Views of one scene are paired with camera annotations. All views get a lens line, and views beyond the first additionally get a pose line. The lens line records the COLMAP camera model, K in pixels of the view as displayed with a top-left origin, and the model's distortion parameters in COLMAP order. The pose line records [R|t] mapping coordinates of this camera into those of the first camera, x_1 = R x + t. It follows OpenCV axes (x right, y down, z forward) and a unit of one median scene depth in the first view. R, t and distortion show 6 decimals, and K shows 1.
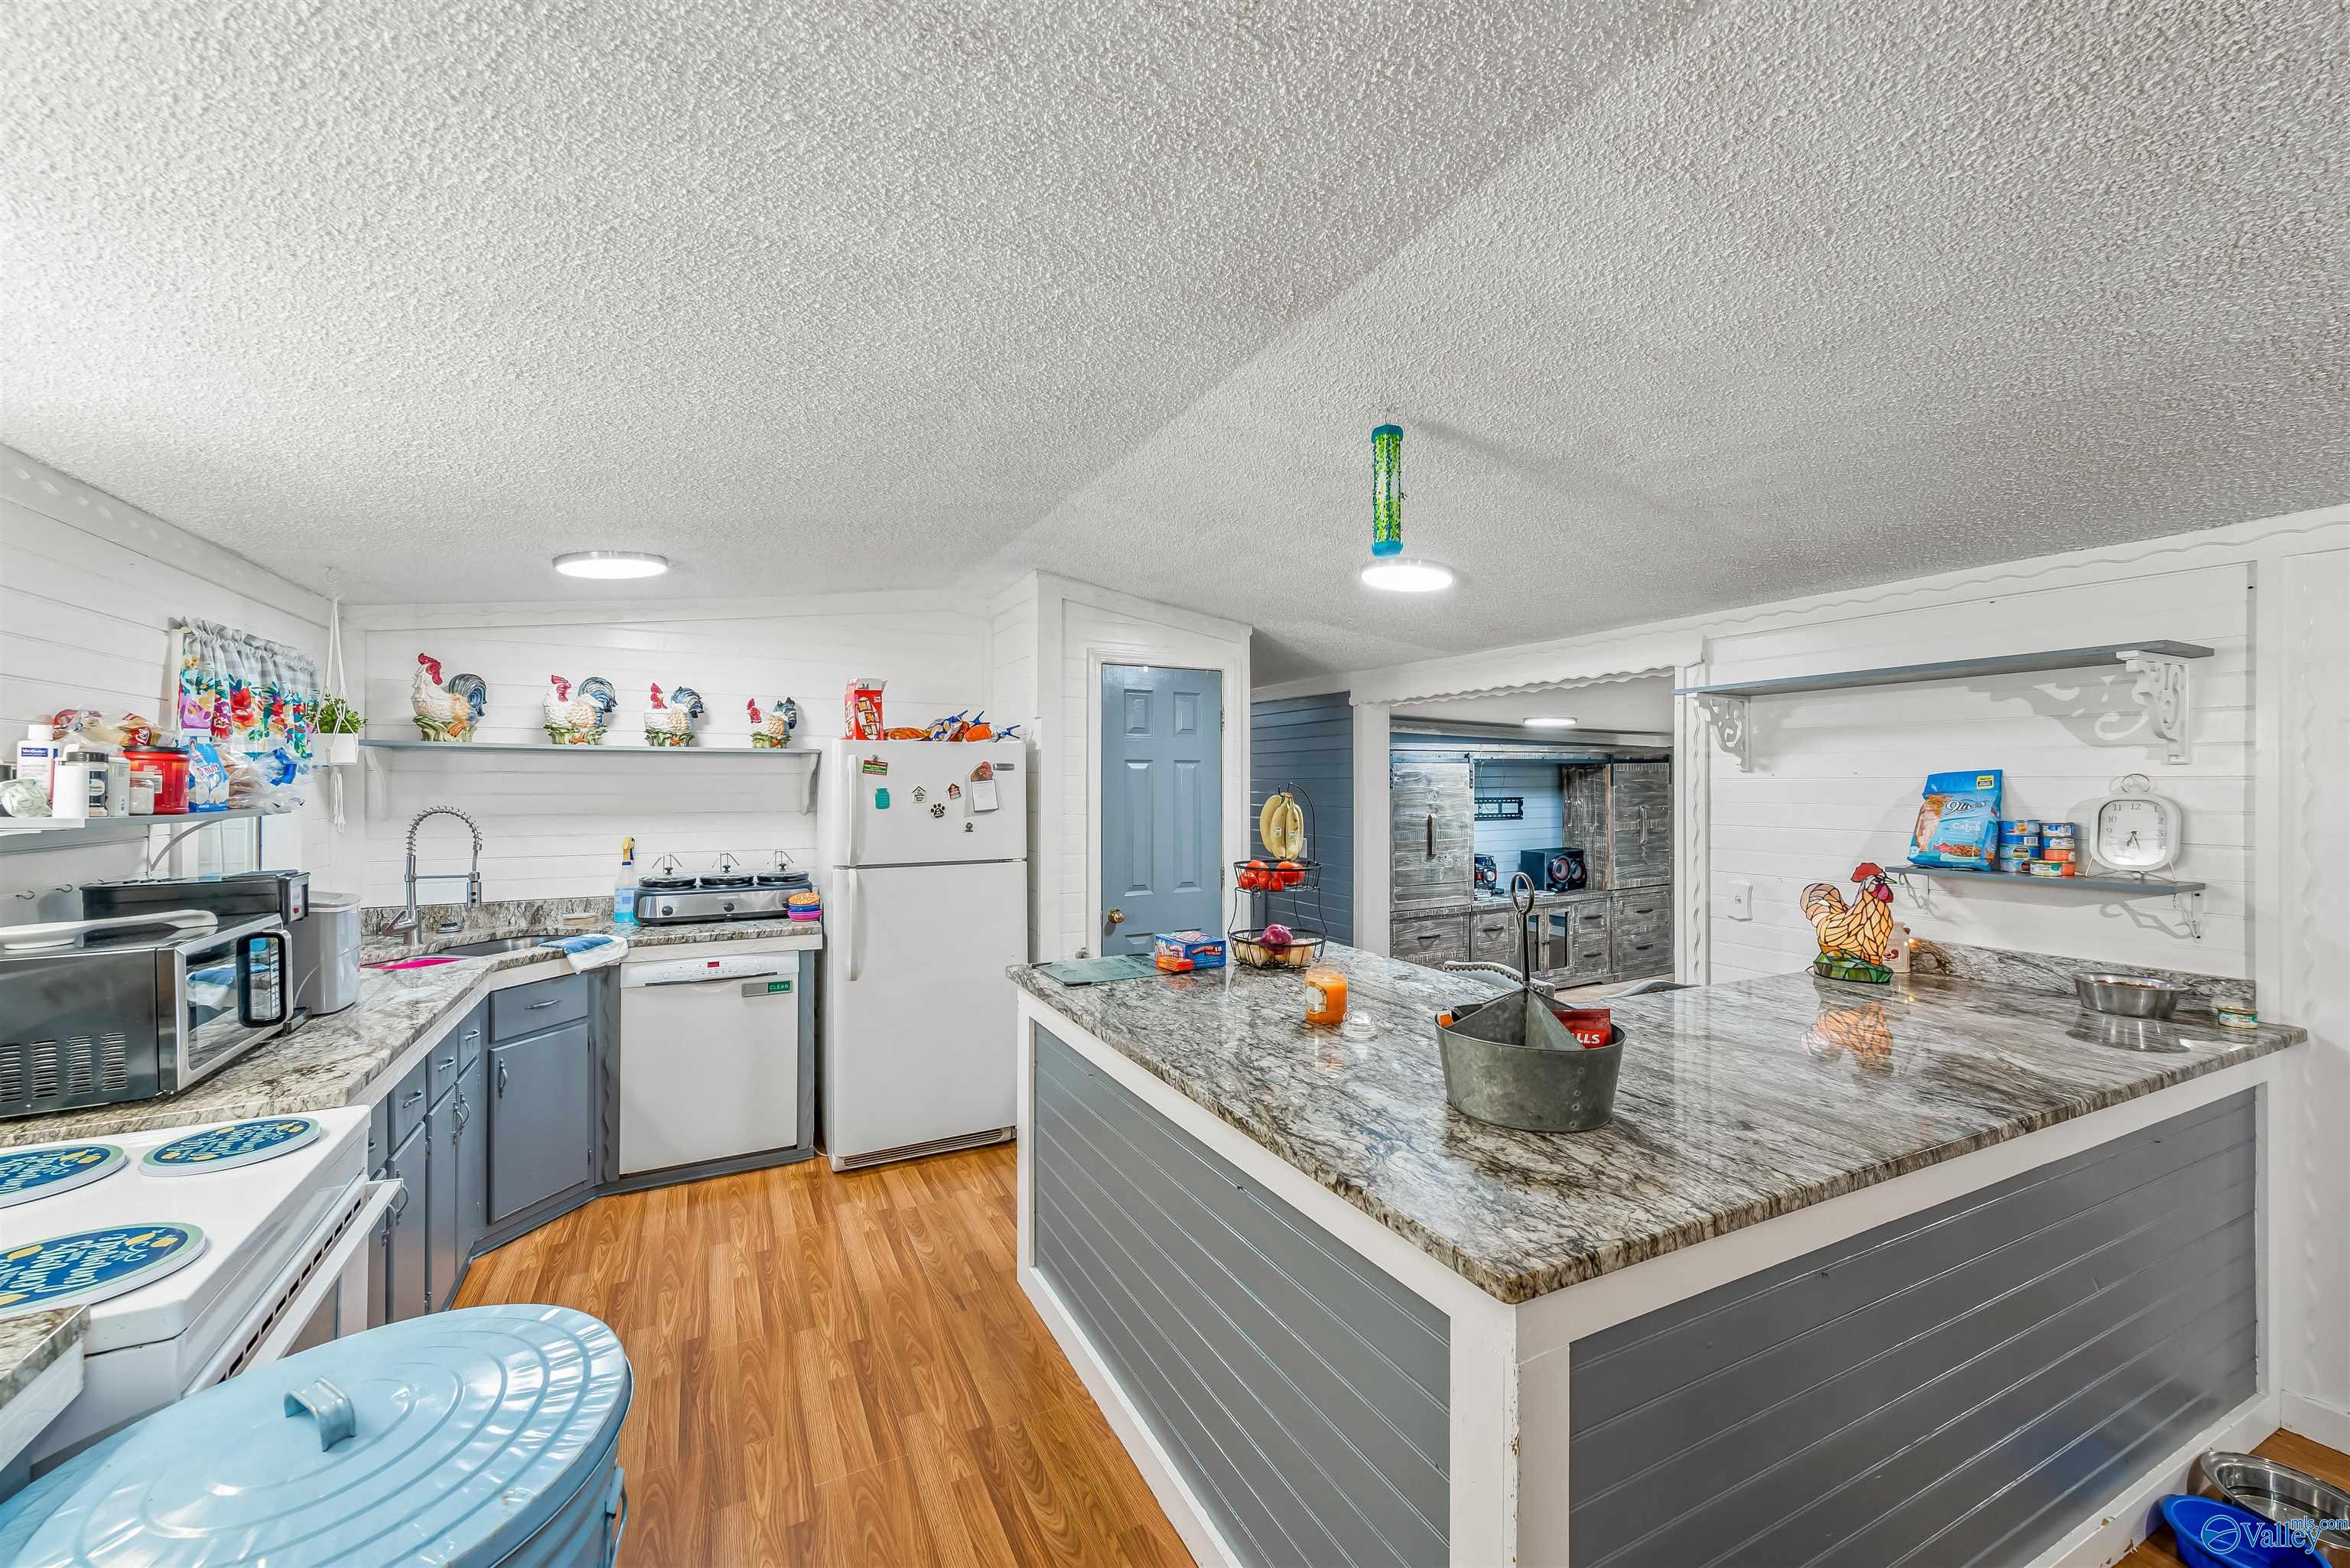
lens RADIAL K [[912.3, 0, 1191.0], [0, 912.3, 785.8], [0, 0, 1]] dist [0.013387, -0.004479]
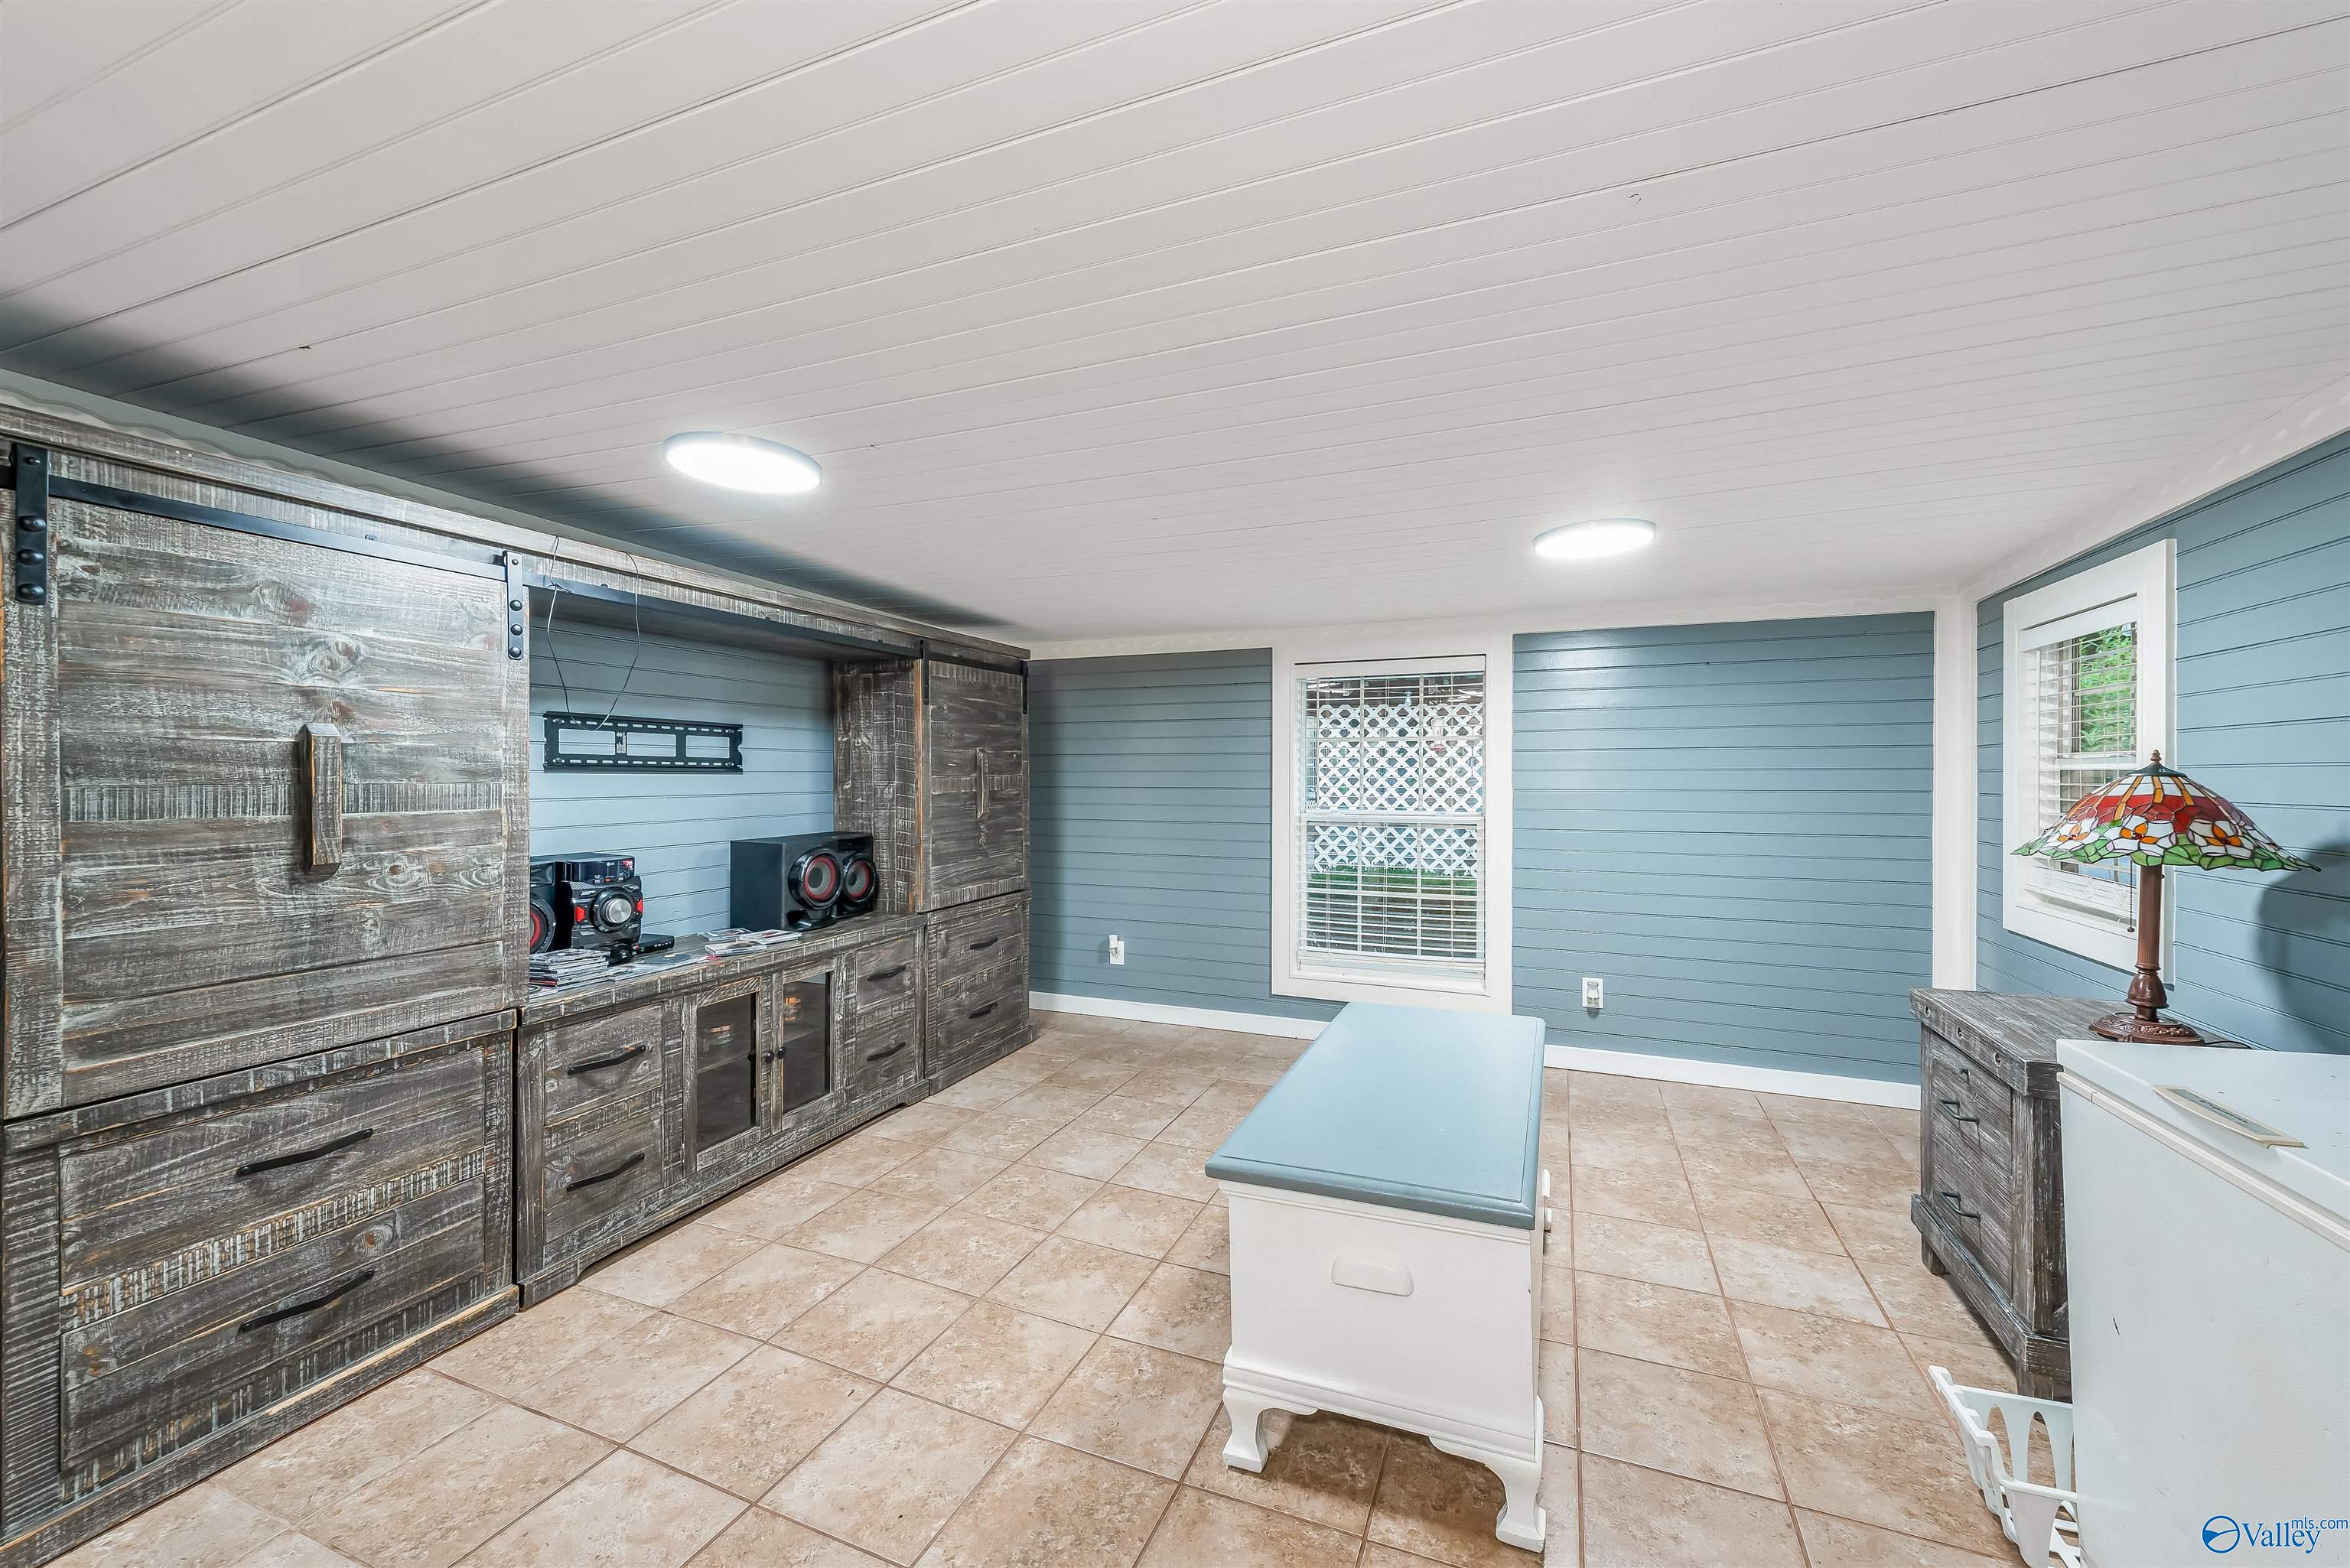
lens RADIAL K [[912.3, 0, 1191.0], [0, 912.3, 785.8], [0, 0, 1]] dist [0.013387, -0.004479]
pose [[0.769082, -0.000950, 0.639149, 0.495593], [-0.002228, 0.999989, 0.004168, 0.082683], [-0.639146, -0.004630, 0.769072, 1.027173]]
